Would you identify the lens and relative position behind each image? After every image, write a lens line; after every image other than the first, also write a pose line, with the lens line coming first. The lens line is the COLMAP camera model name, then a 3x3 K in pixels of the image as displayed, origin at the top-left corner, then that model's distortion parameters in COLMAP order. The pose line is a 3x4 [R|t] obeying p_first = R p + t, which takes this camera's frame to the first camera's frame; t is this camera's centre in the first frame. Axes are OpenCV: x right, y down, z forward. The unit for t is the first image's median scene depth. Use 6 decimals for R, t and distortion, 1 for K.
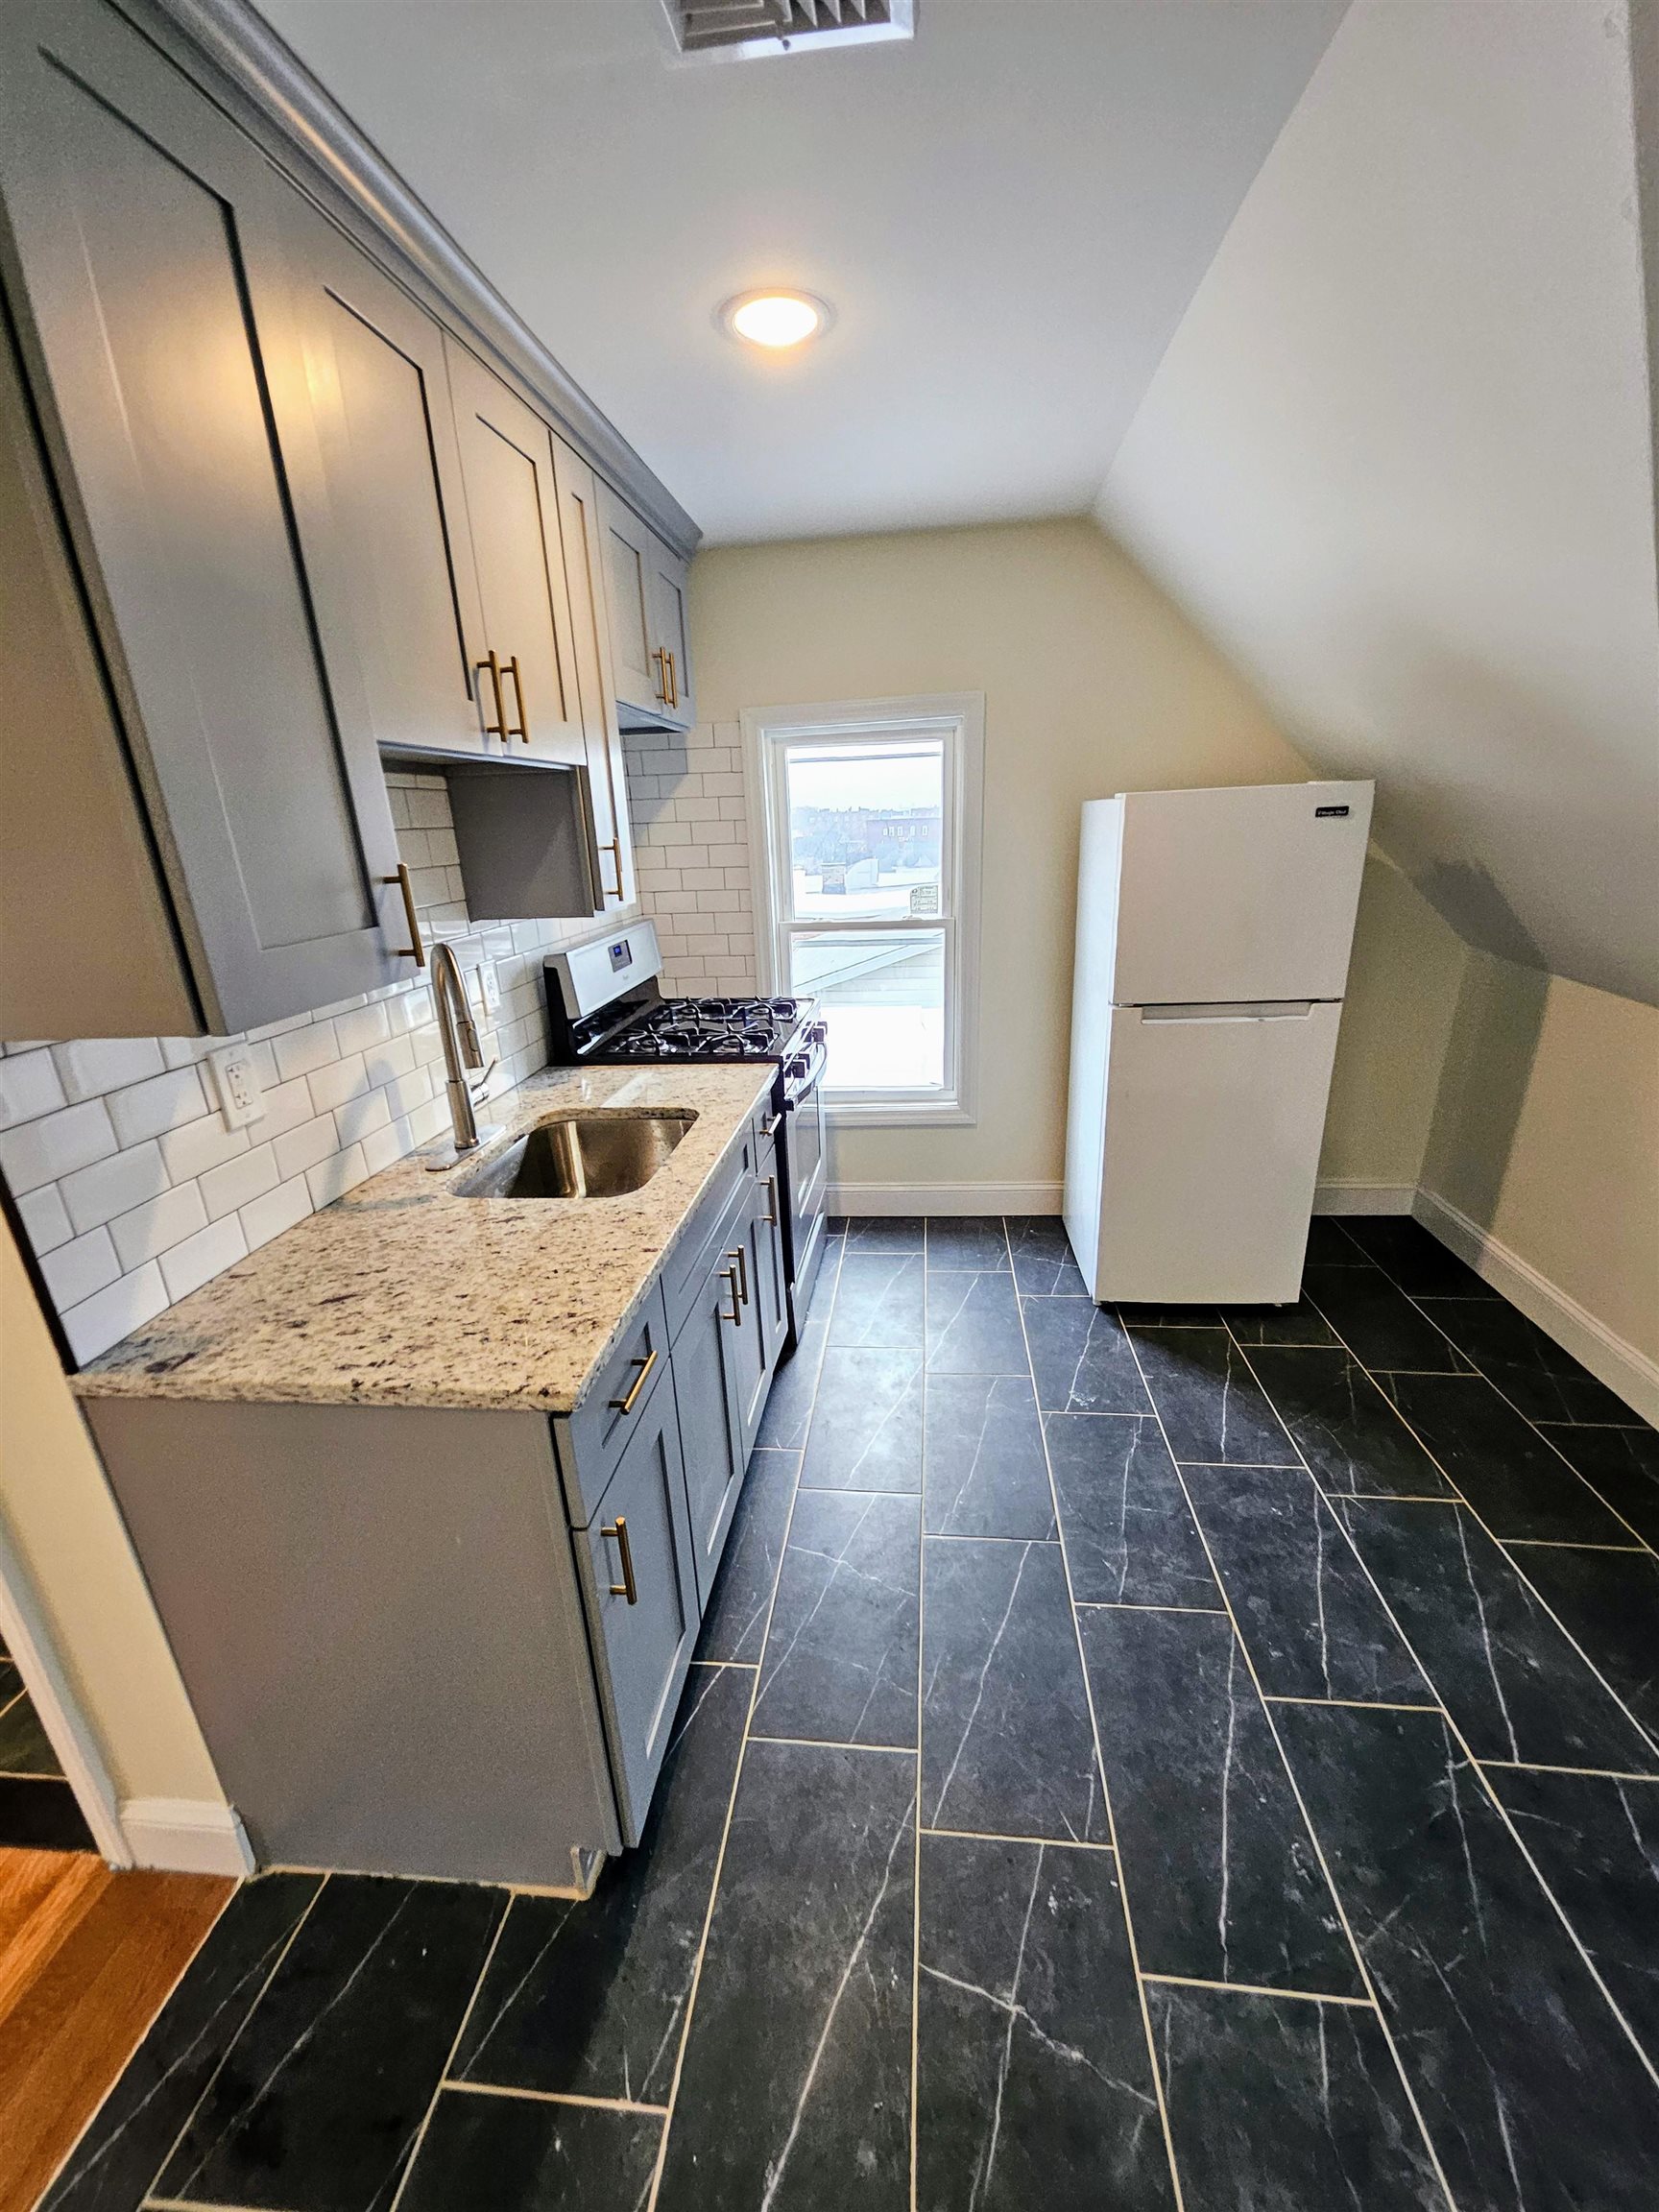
lens RADIAL K [[883.2, 0, 835.4], [0, 883.2, 1122.9], [0, 0, 1]] dist [-0.000459, 0.000023]
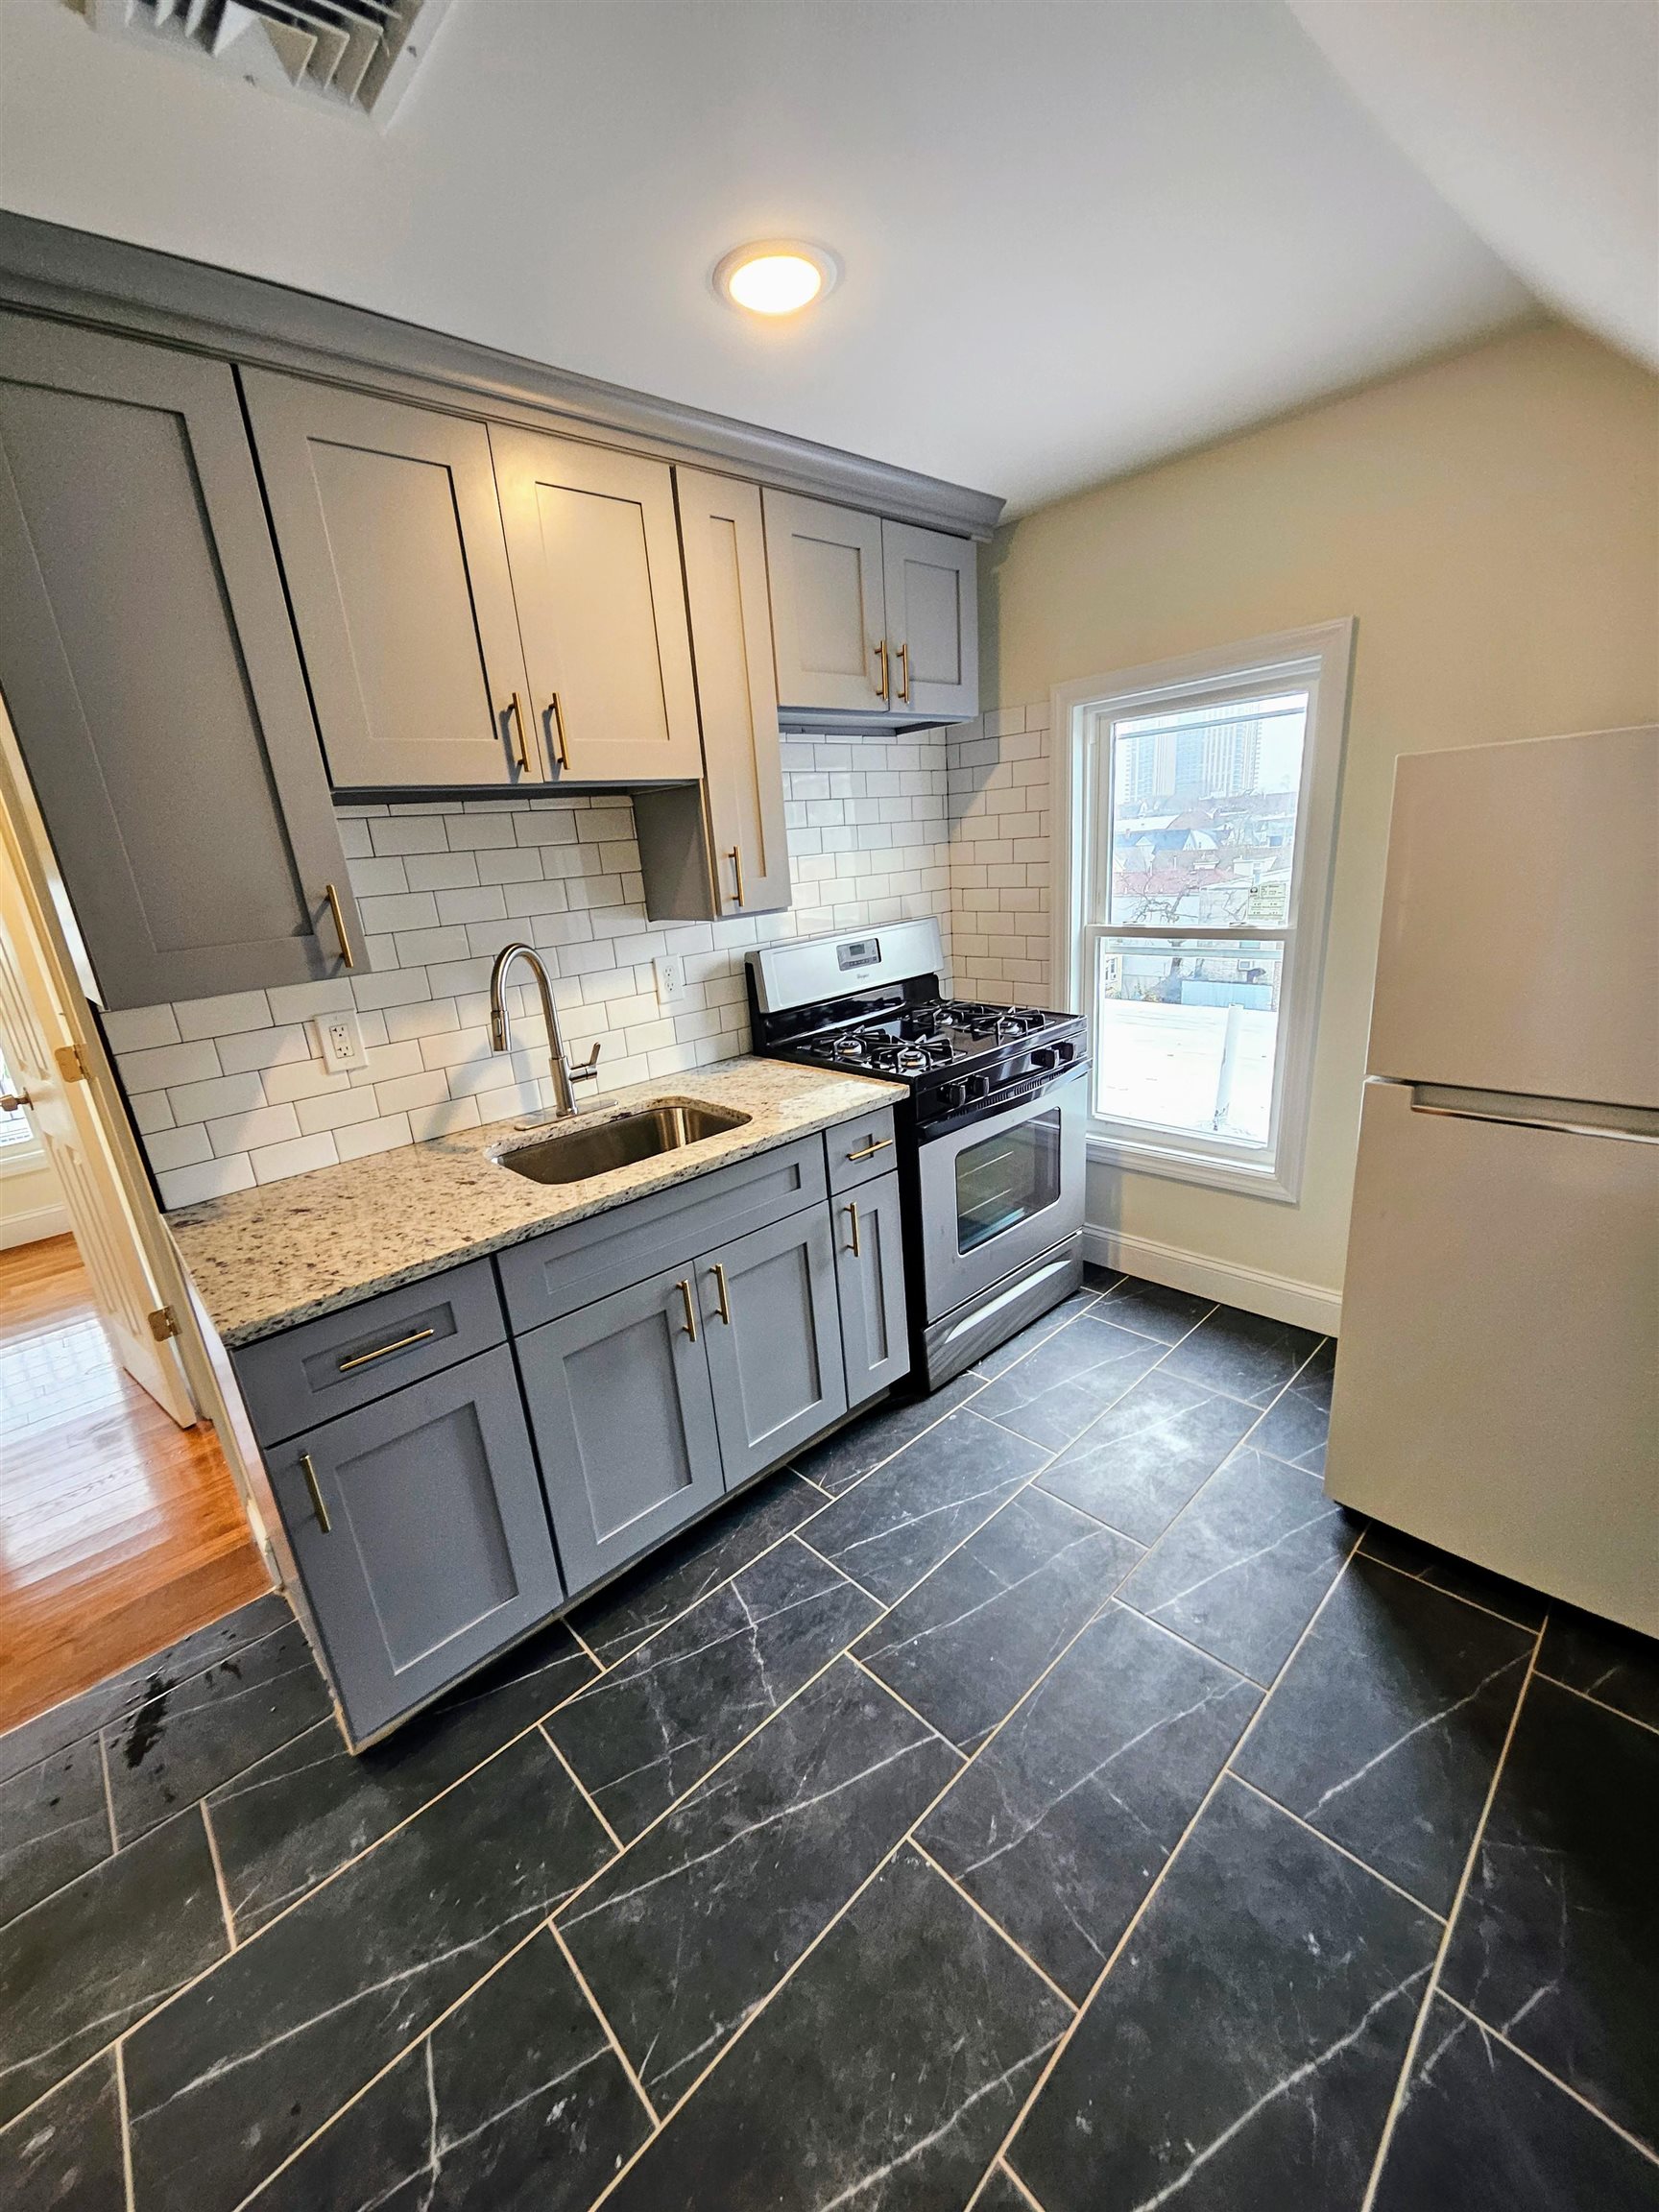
lens RADIAL K [[867.7, 0, 829.5], [0, 867.7, 1106.0], [0, 0, 1]] dist [0.001844, 0.000669]
pose [[0.758677, 0.170049, -0.628882, 0.555333], [-0.164629, 0.984045, 0.067477, -0.116215], [0.630323, 0.052339, 0.774567, 0.318299]]
